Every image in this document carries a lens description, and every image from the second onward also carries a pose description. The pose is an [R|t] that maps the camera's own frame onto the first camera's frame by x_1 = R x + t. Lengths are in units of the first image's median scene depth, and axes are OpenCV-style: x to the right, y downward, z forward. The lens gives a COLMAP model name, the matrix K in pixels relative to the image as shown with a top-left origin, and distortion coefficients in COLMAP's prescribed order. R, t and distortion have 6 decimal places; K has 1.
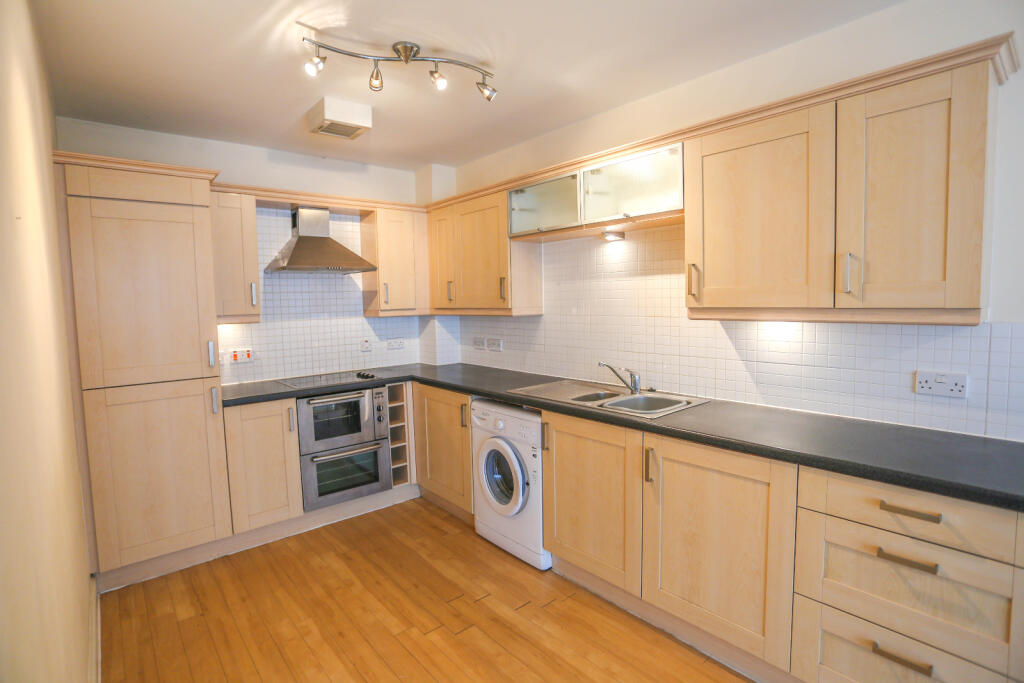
lens RADIAL K [[497.8, 0, 512.9], [0, 497.8, 334.9], [0, 0, 1]] dist [-0.074247, 0.031935]
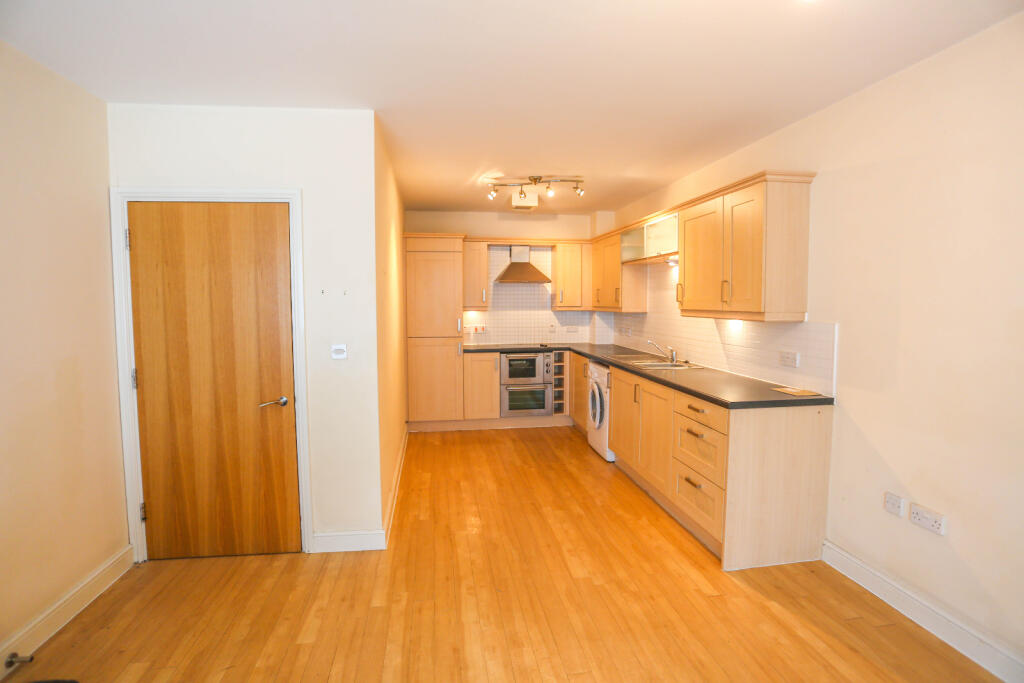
lens RADIAL K [[497.8, 0, 512.9], [0, 497.8, 334.9], [0, 0, 1]] dist [-0.074247, 0.031935]
pose [[0.849437, 0.057662, -0.524531, 0.545829], [-0.056867, 0.998226, 0.017644, 0.025728], [0.524617, 0.014841, 0.851209, -0.533185]]
